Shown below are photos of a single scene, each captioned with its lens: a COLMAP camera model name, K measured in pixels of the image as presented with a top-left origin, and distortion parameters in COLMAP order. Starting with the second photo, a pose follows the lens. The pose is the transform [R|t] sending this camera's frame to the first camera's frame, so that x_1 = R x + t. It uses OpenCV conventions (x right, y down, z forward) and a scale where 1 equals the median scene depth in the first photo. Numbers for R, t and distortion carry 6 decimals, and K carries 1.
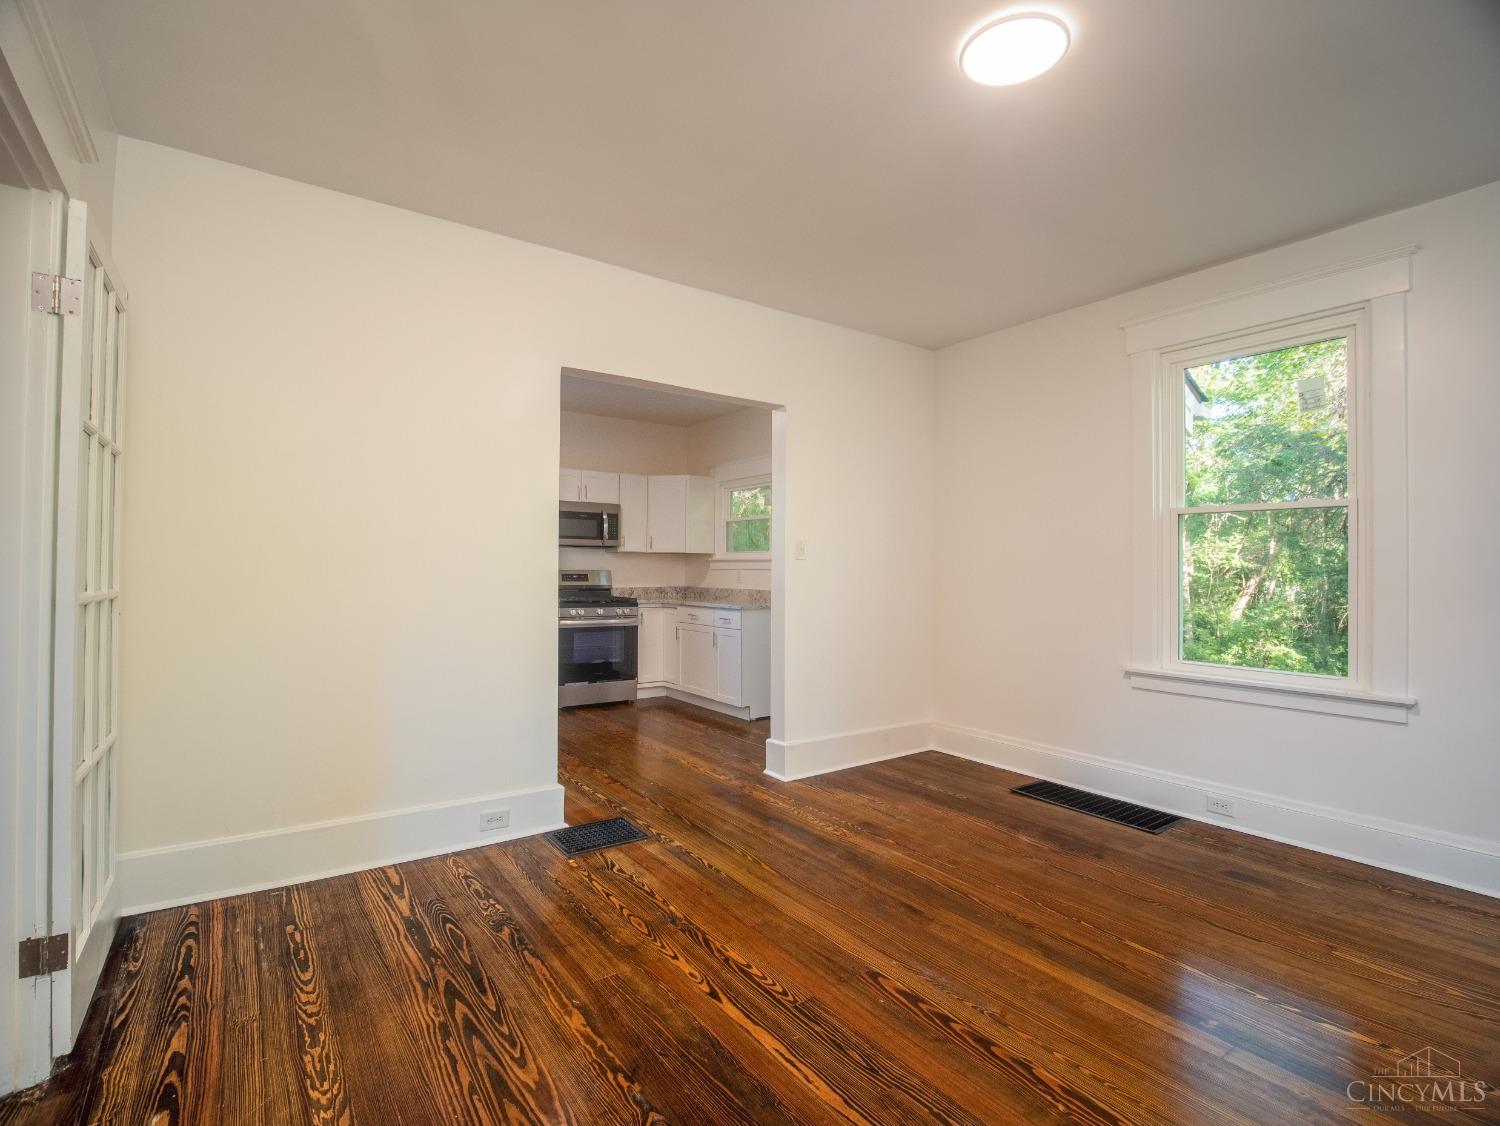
lens RADIAL K [[713.5, 0, 746.8], [0, 713.5, 562.9], [0, 0, 1]] dist [-0.017497, -0.000643]
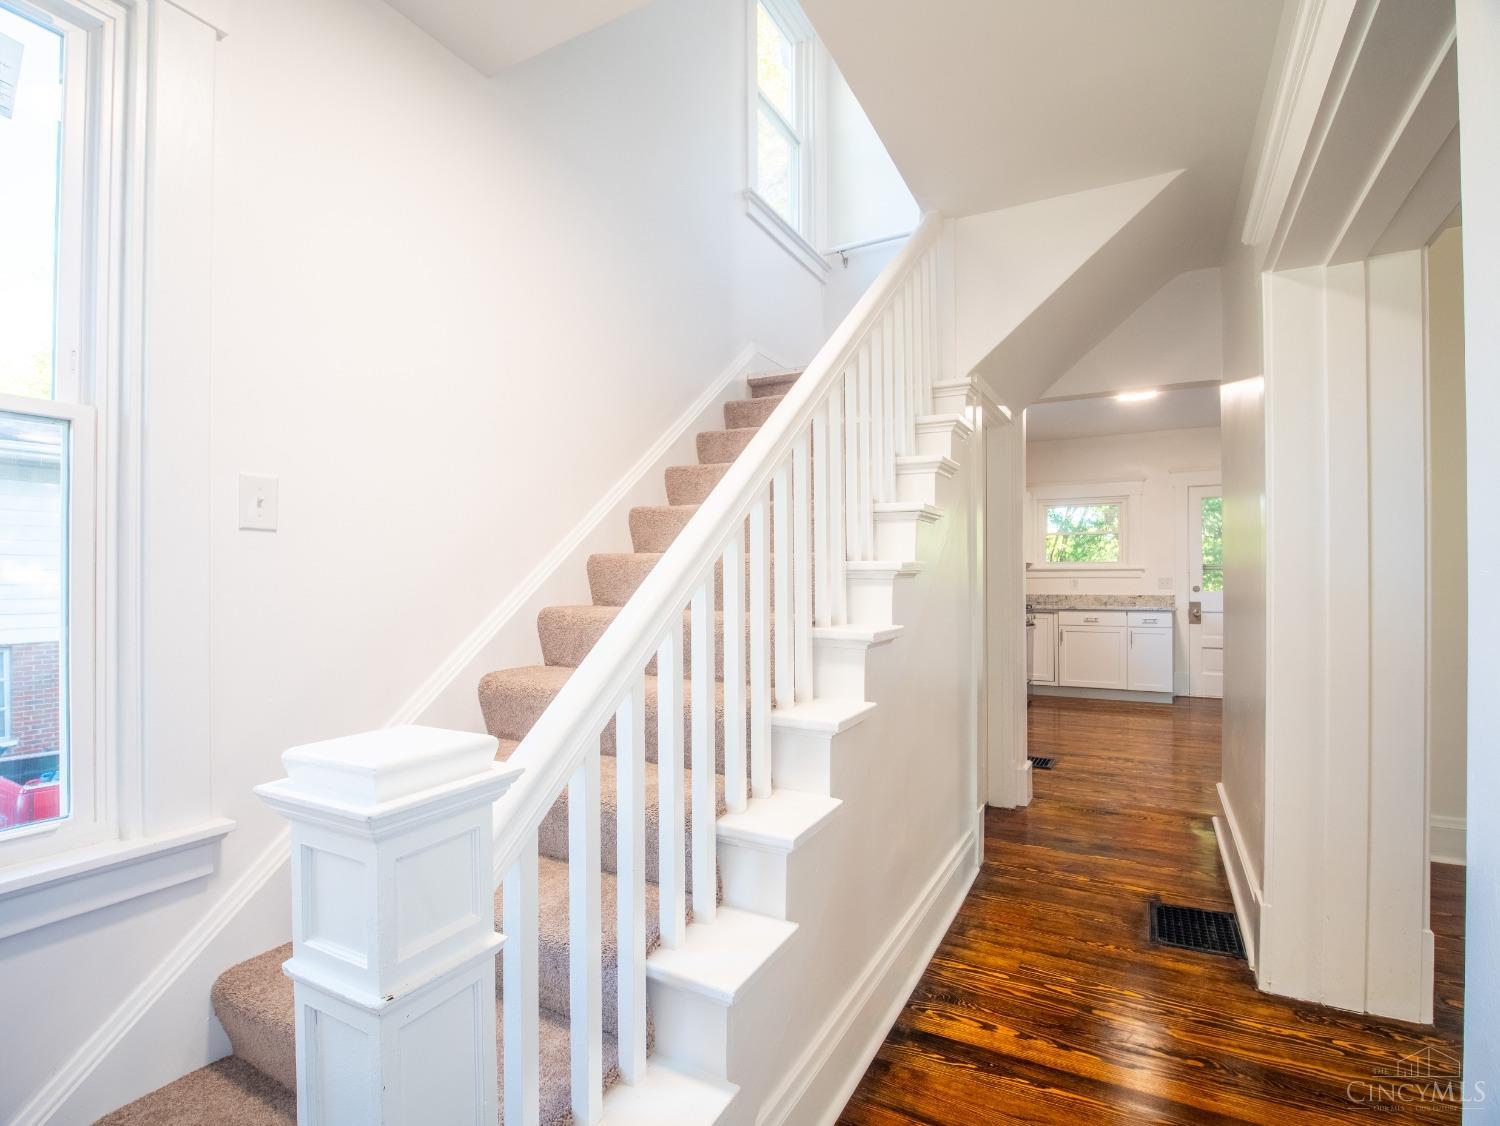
lens RADIAL K [[713.5, 0, 742.7], [0, 713.5, 576.1], [0, 0, 1]] dist [-0.017497, -0.000643]
pose [[0.905286, -0.011585, 0.424645, -0.986388], [0.007381, 0.999906, 0.011545, -0.009474], [-0.424739, -0.007317, 0.905286, 0.210734]]
